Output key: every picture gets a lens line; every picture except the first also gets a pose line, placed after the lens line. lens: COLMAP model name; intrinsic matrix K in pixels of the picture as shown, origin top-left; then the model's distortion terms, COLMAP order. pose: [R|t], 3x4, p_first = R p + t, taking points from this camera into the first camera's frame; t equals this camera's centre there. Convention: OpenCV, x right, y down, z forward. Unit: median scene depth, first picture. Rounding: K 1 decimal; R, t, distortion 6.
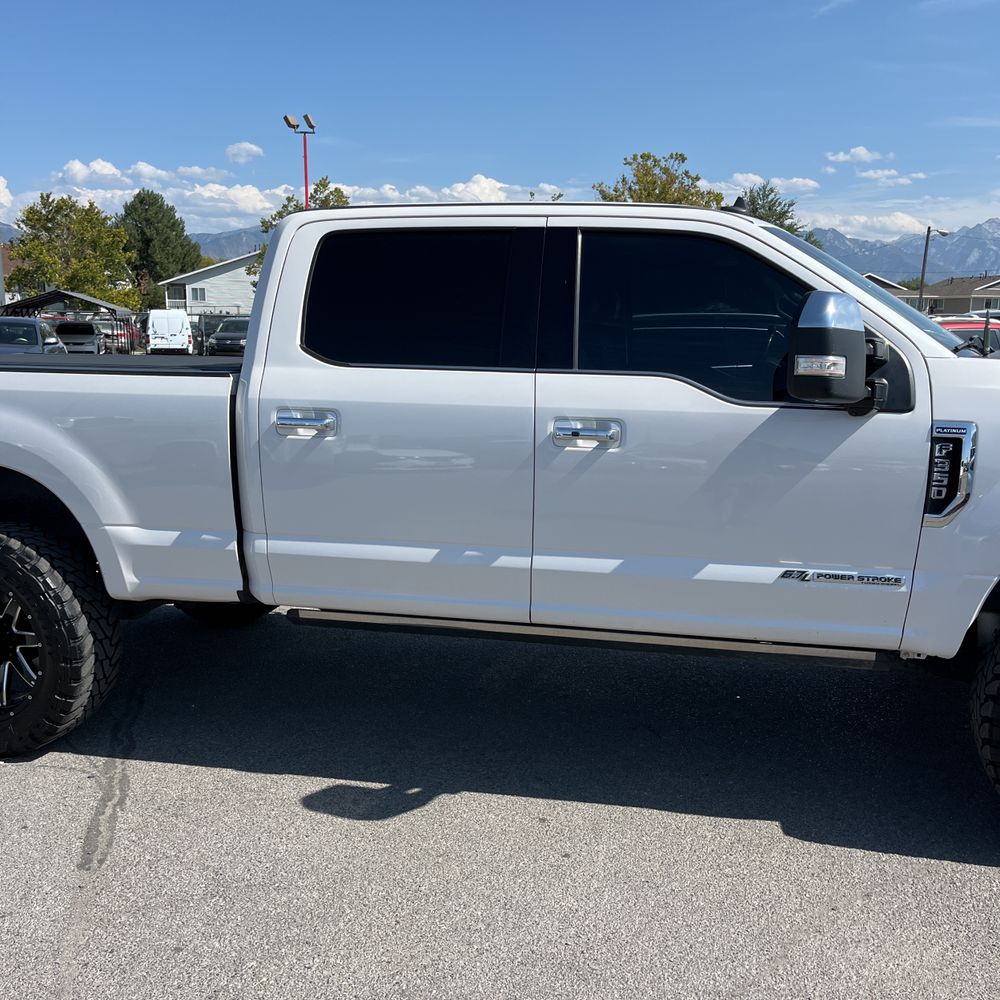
lens RADIAL K [[991.4, 0, 500.0], [0, 991.4, 500.0], [0, 0, 1]] dist [0.071472, 0.000901]
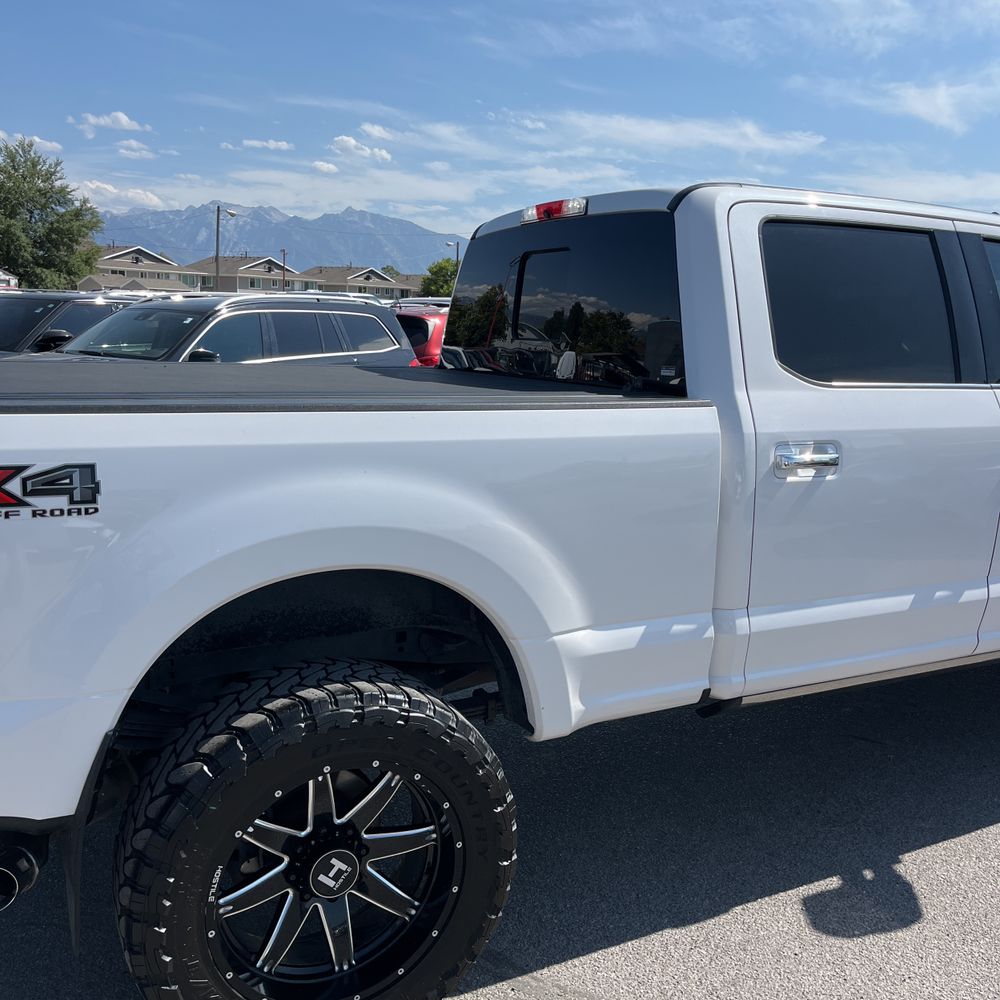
lens RADIAL K [[1032.4, 0, 452.5], [0, 1032.4, 502.6], [0, 0, 1]] dist [0.080694, -0.172415]
pose [[0.761629, -0.098803, 0.640436, -0.878533], [0.083575, 0.995031, 0.054117, -0.105322], [-0.642601, 0.012308, 0.766102, 0.517278]]
